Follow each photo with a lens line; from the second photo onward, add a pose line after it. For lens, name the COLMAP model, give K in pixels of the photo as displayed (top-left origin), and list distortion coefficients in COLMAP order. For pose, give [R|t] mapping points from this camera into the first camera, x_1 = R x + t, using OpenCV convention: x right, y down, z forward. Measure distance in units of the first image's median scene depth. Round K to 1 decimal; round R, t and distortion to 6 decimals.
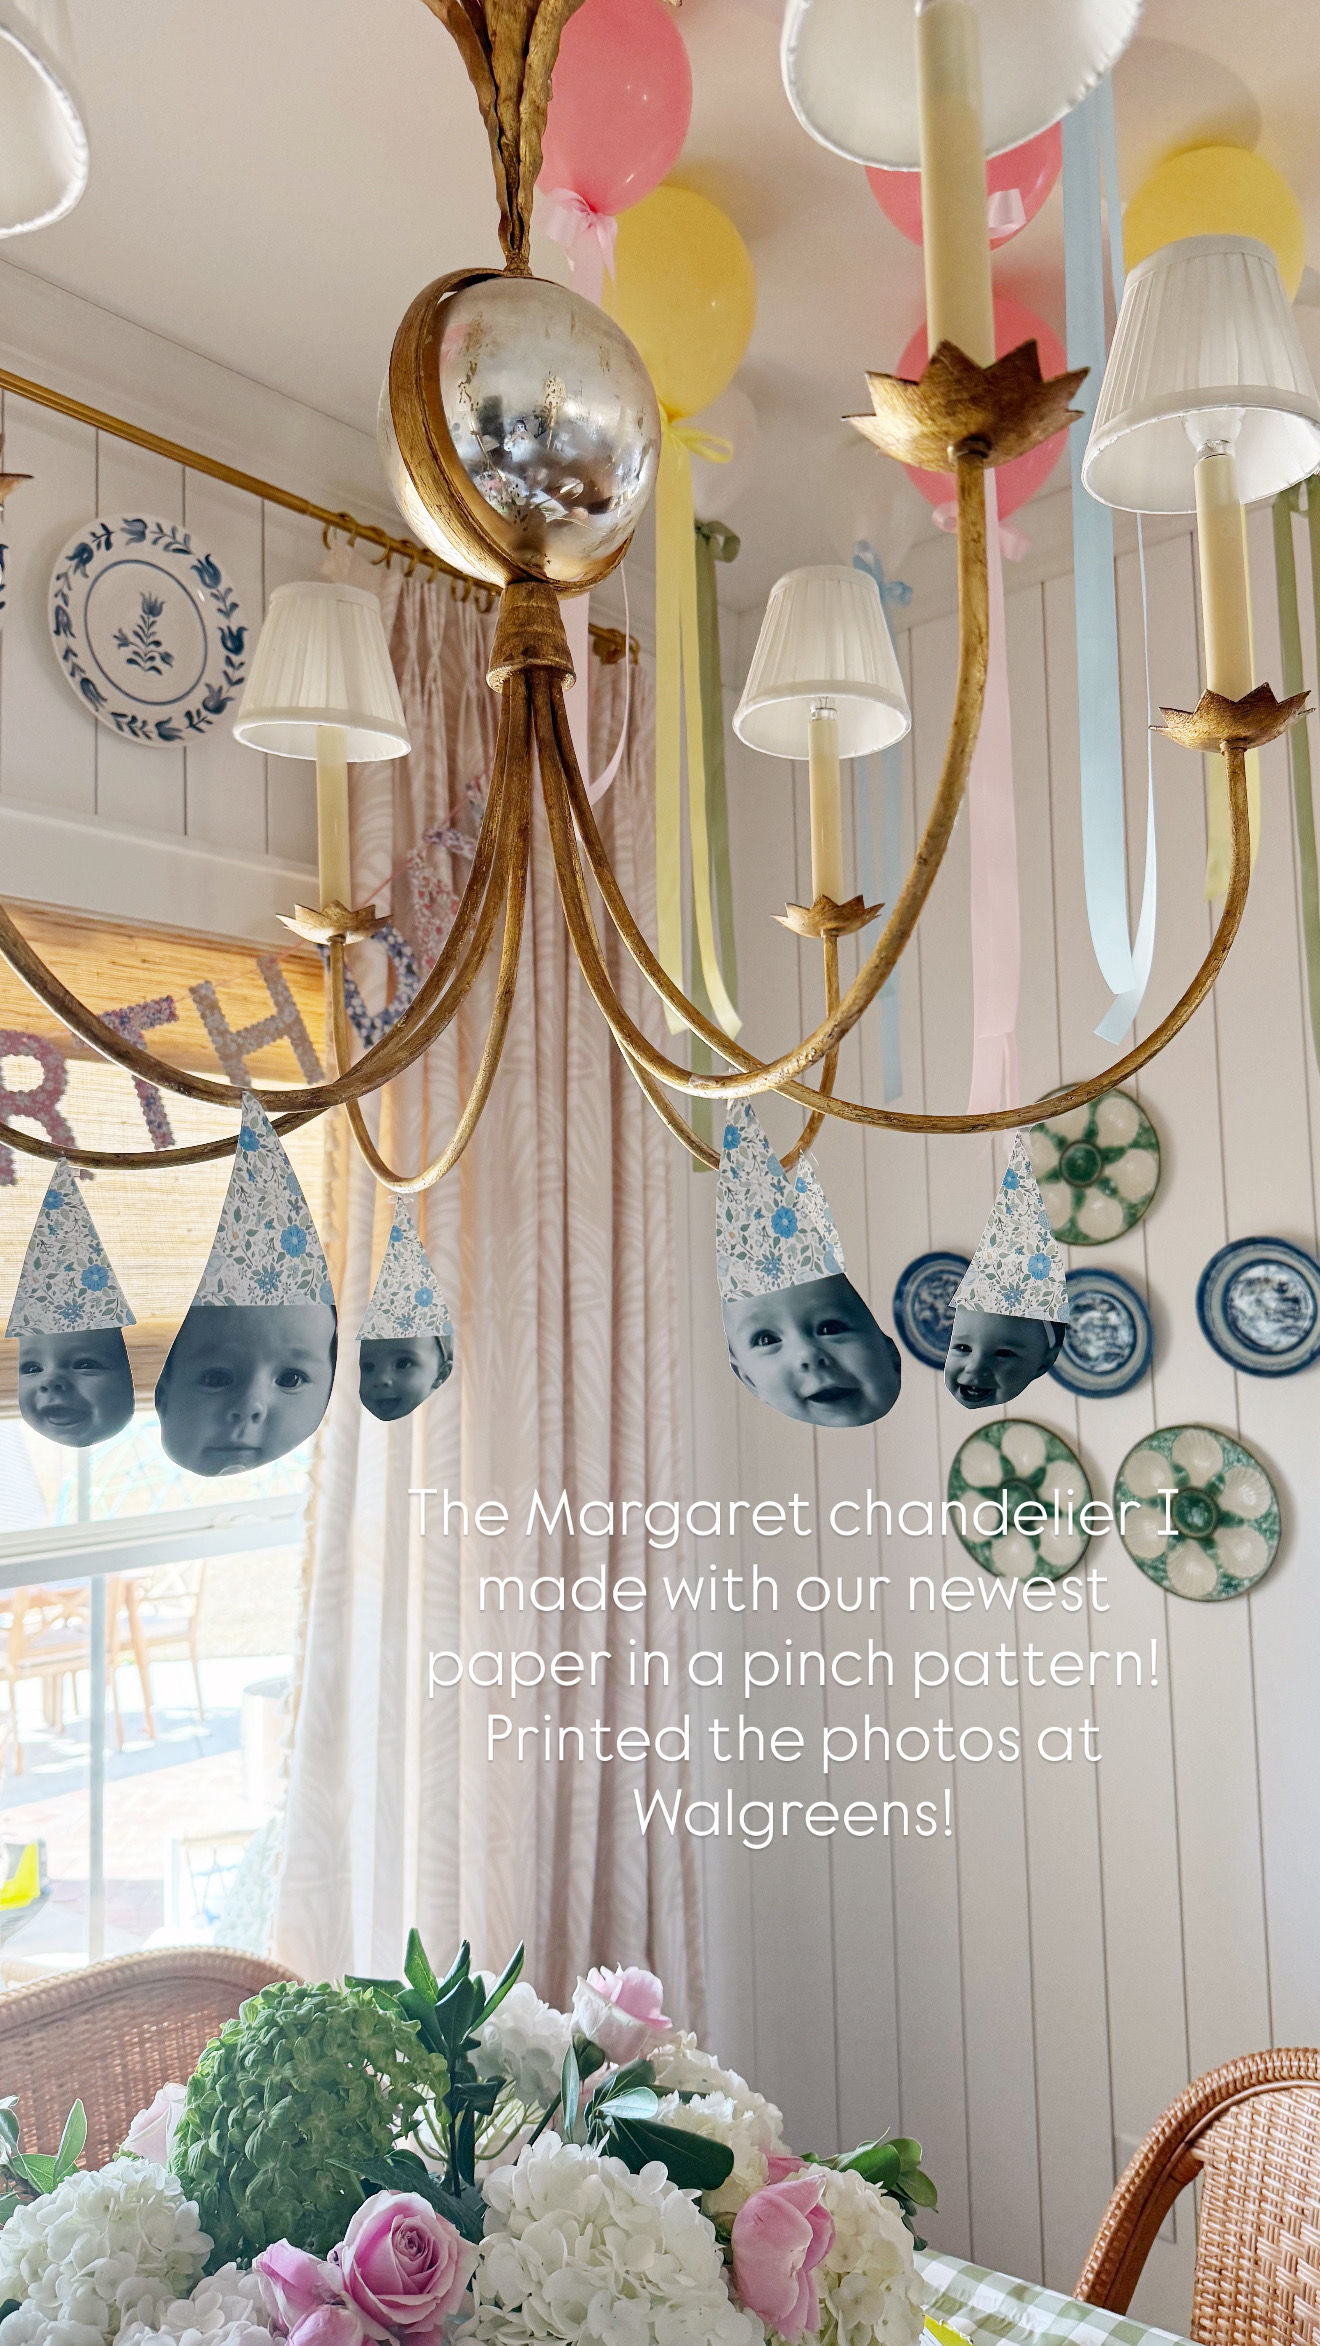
lens RADIAL K [[1591.3, 0, 660.0], [0, 1591.3, 1173.0], [0, 0, 1]] dist [-0.003897, -0.021503]
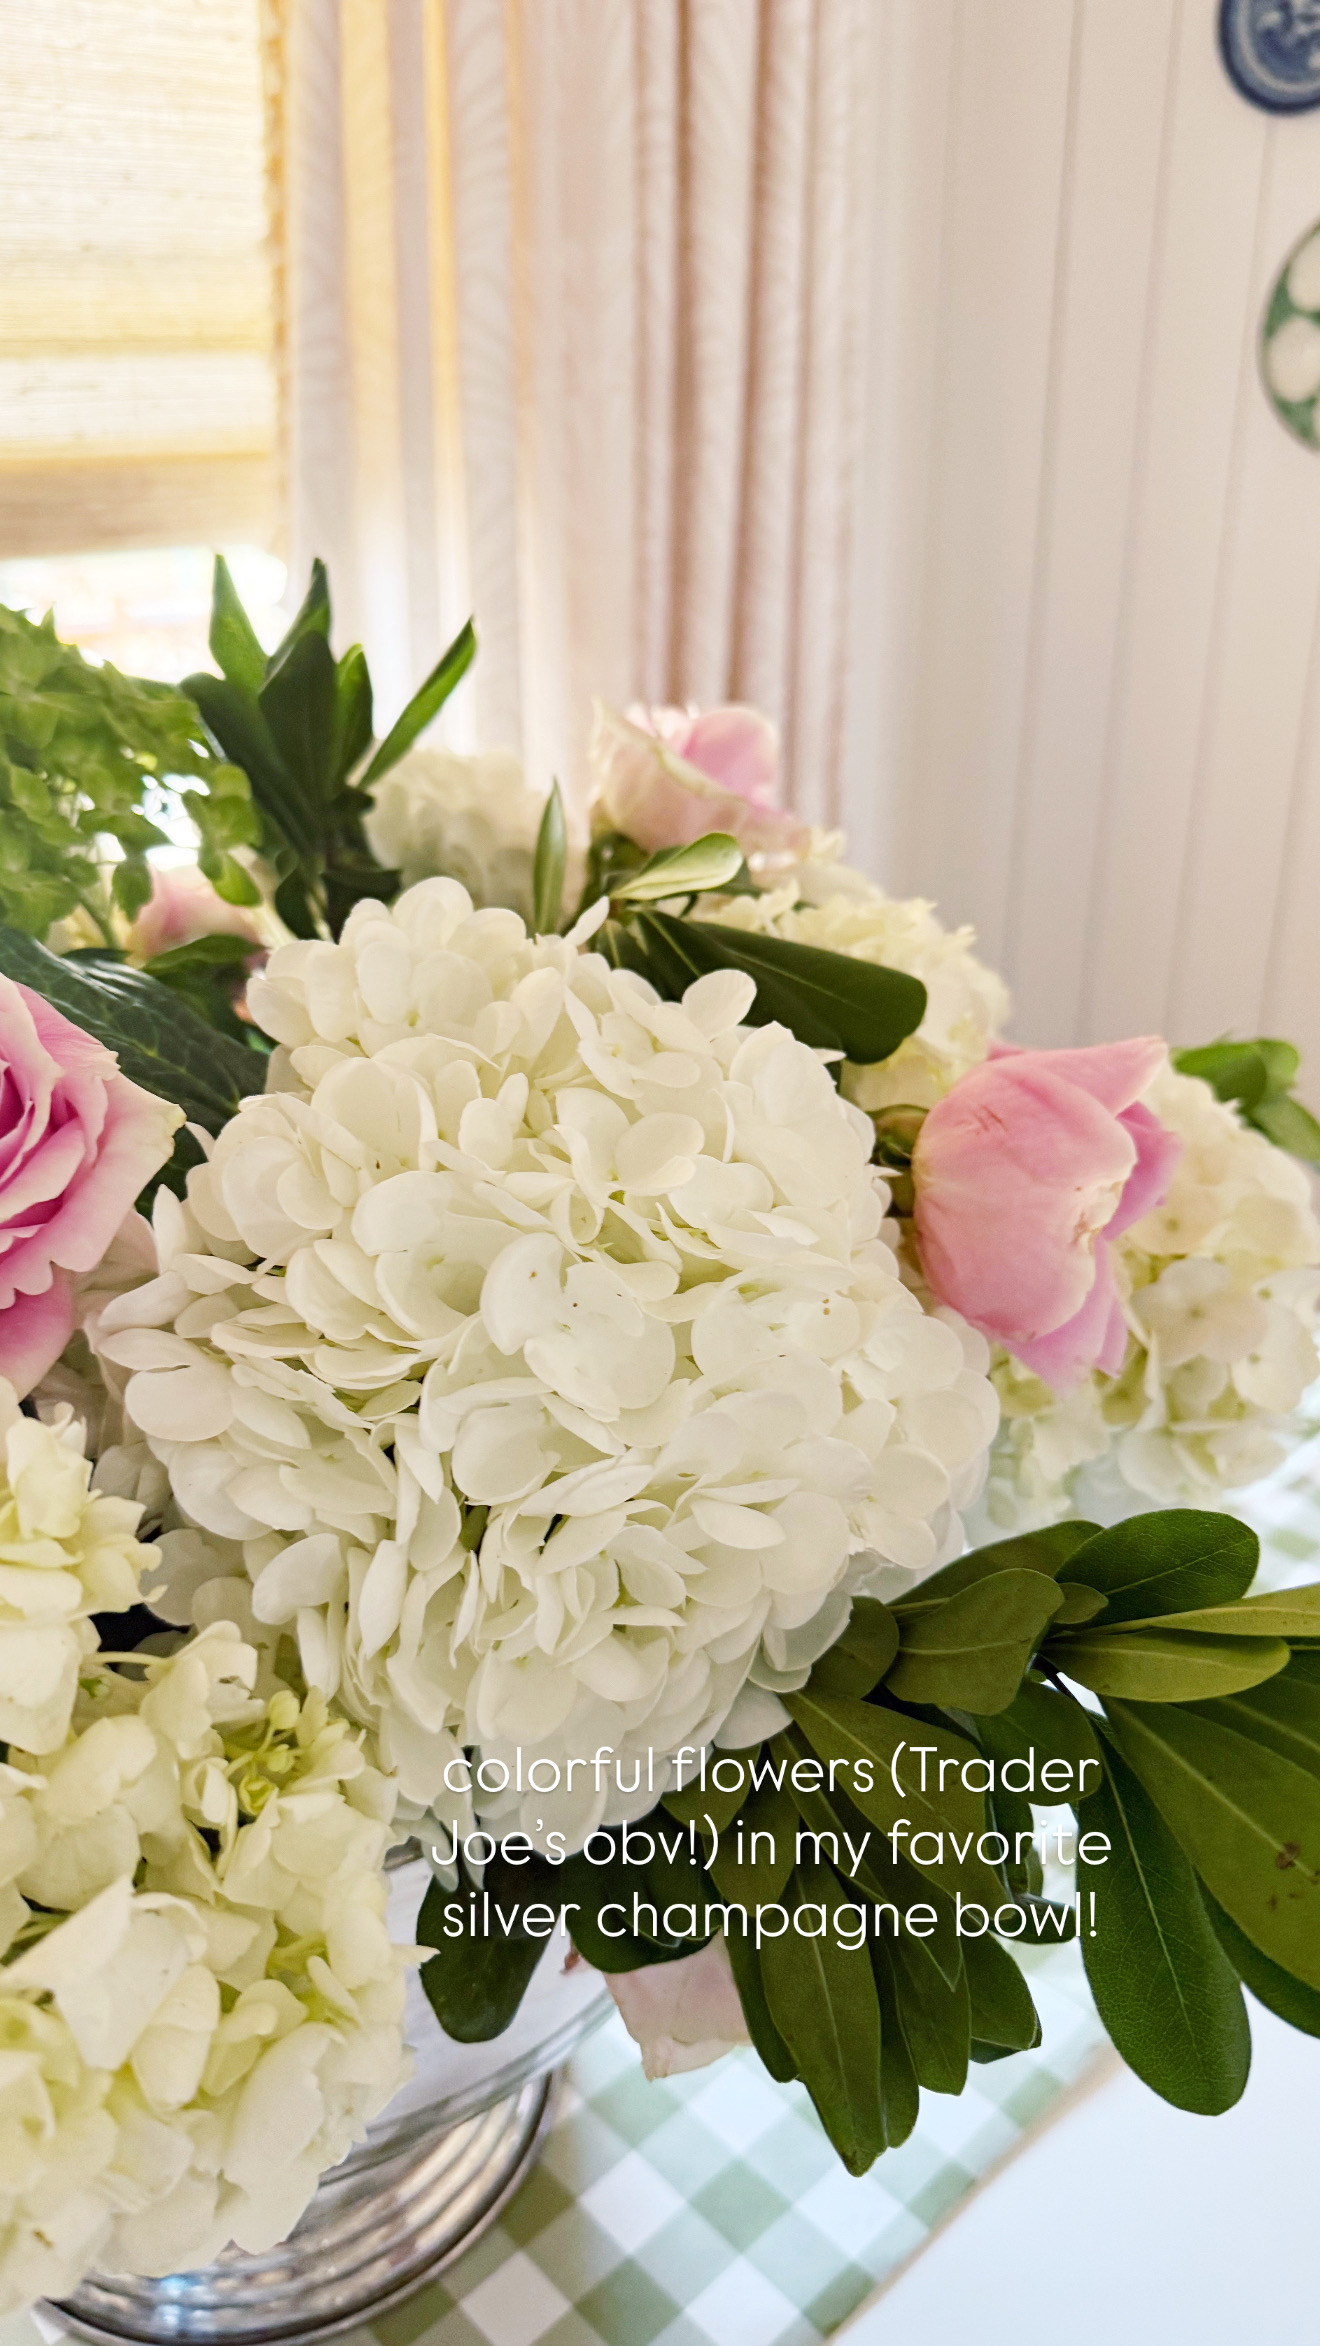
lens RADIAL K [[1591.3, 0, 660.0], [0, 1591.3, 1173.0], [0, 0, 1]] dist [-0.003897, -0.021503]
pose [[0.995113, 0.050530, -0.084835, 0.016041], [-0.000546, 0.861954, 0.506987, 0.477382], [0.098742, -0.504463, 0.857769, 0.654454]]
